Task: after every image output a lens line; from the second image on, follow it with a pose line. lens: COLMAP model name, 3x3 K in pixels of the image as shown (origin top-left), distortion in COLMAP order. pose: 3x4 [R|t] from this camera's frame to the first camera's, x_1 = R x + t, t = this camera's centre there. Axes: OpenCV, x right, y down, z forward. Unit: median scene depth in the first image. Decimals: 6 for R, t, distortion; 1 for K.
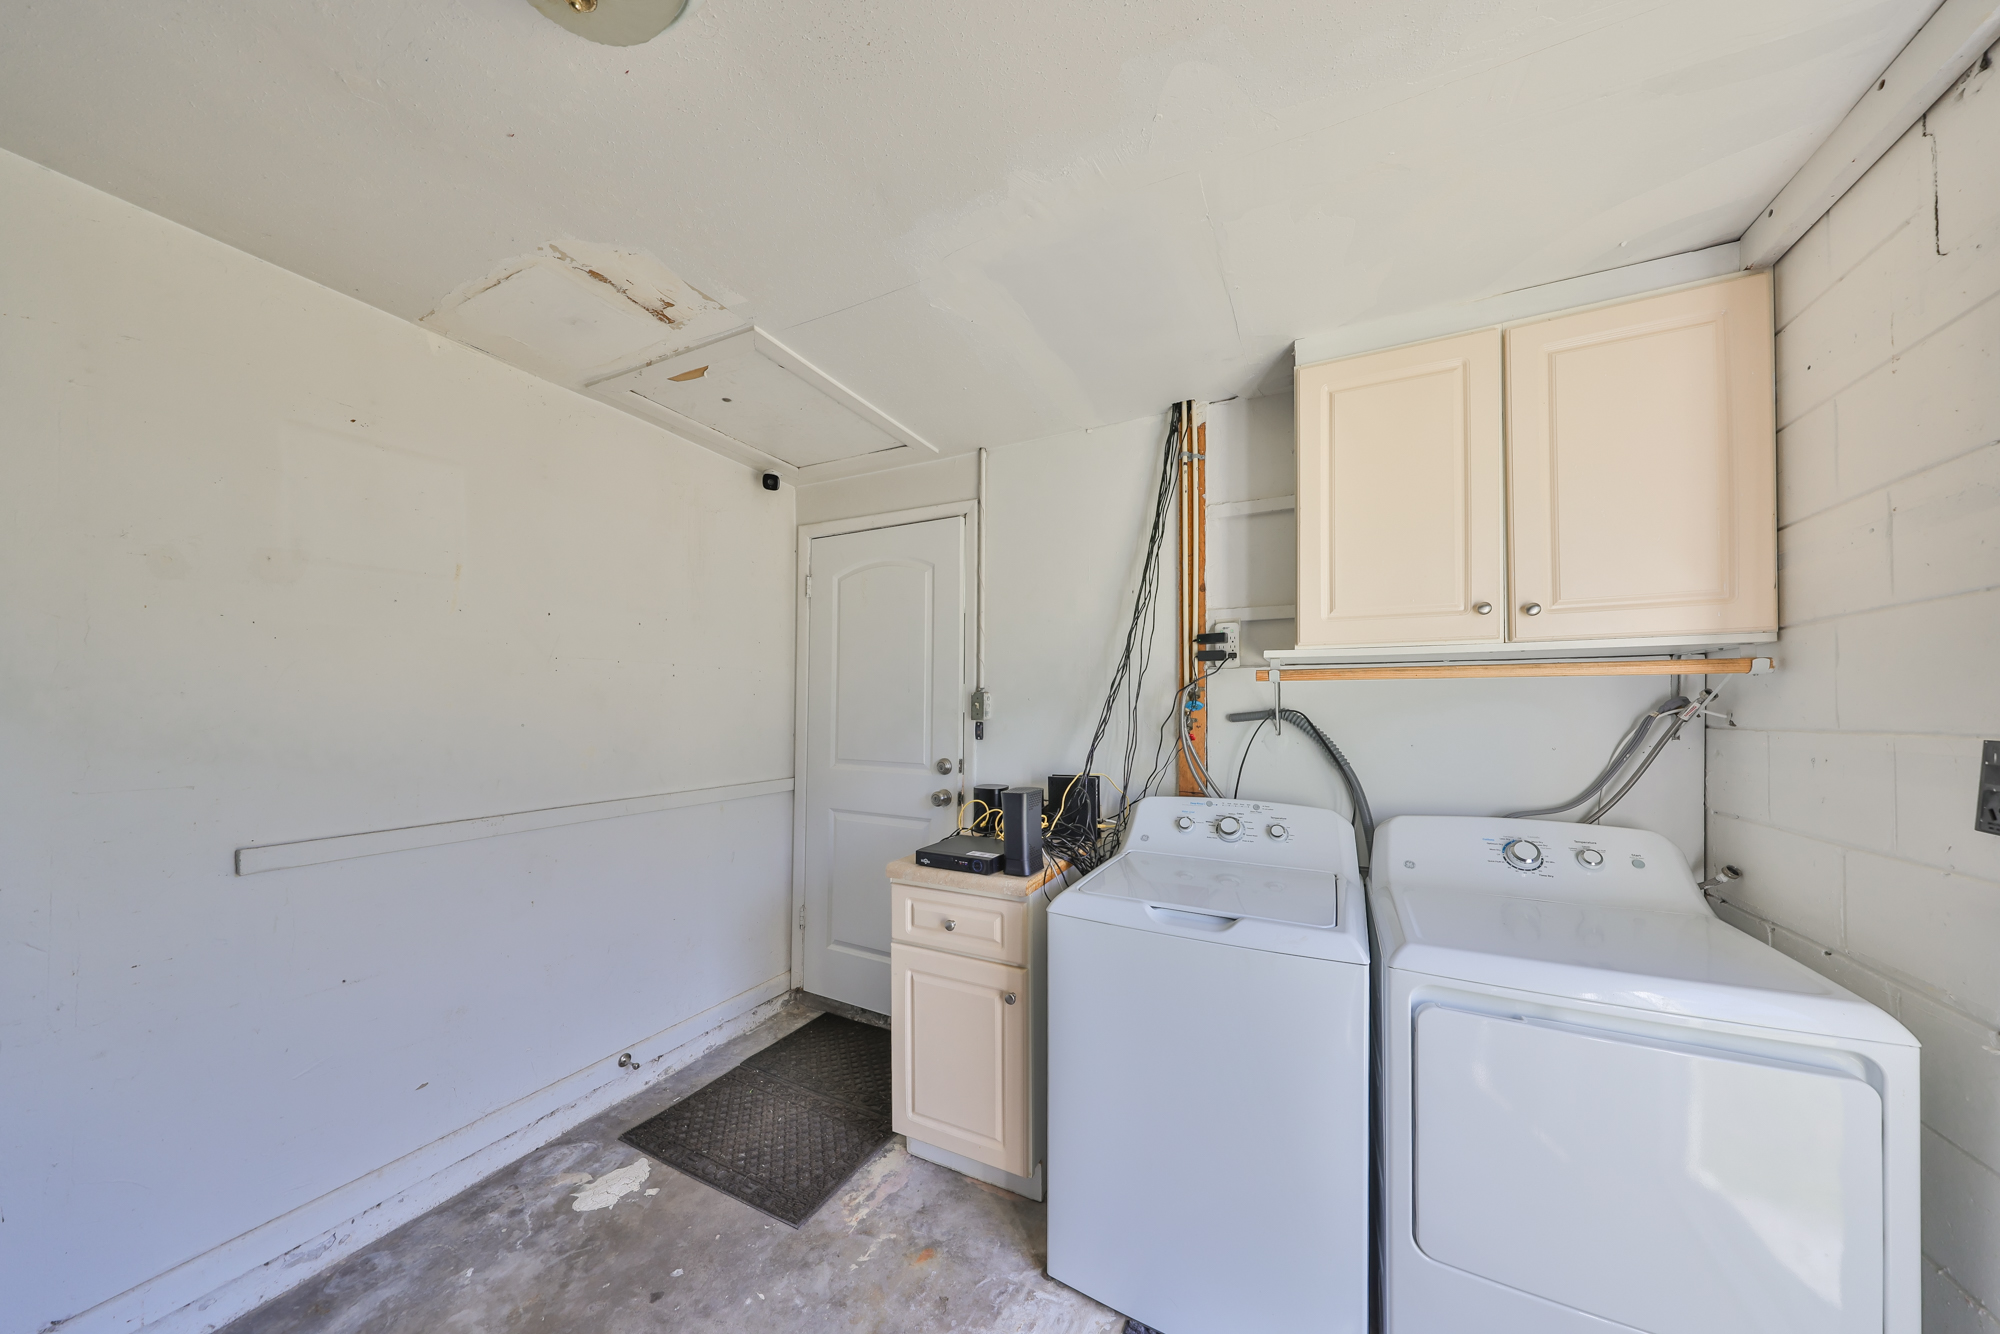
lens RADIAL K [[624.8, 0, 1027.4], [0, 624.8, 697.6], [0, 0, 1]] dist [0.000340, 0.000126]
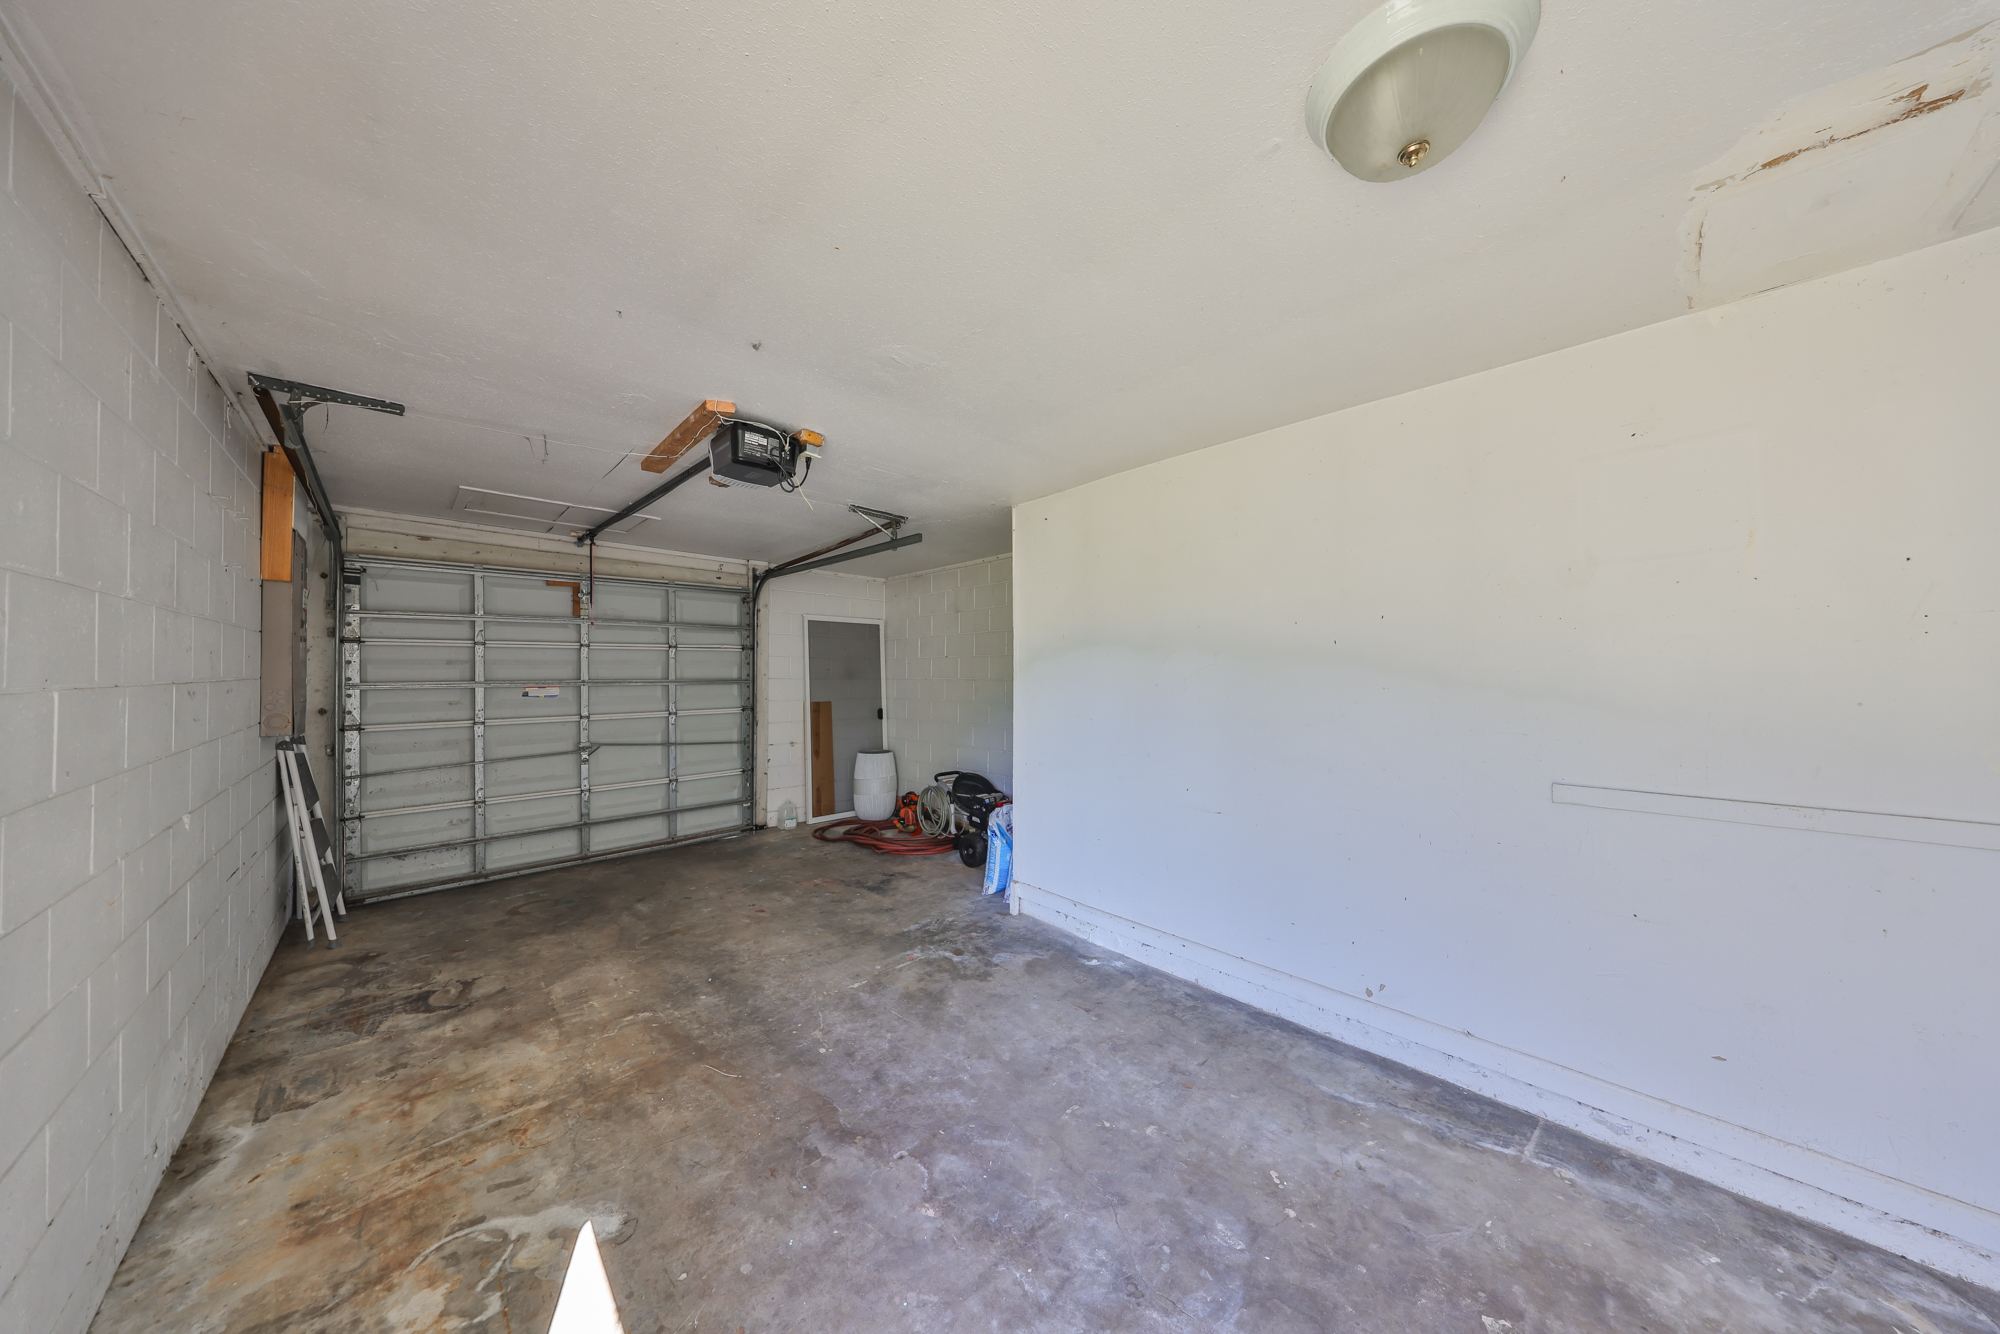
lens RADIAL K [[615.5, 0, 1018.7], [0, 615.5, 669.2], [0, 0, 1]] dist [0.000413, -0.000045]
pose [[-0.316216, -0.013537, -0.948591, 0.349005], [0.010181, 0.999792, -0.017661, 0.000962], [0.948633, -0.015242, -0.316012, 0.263450]]
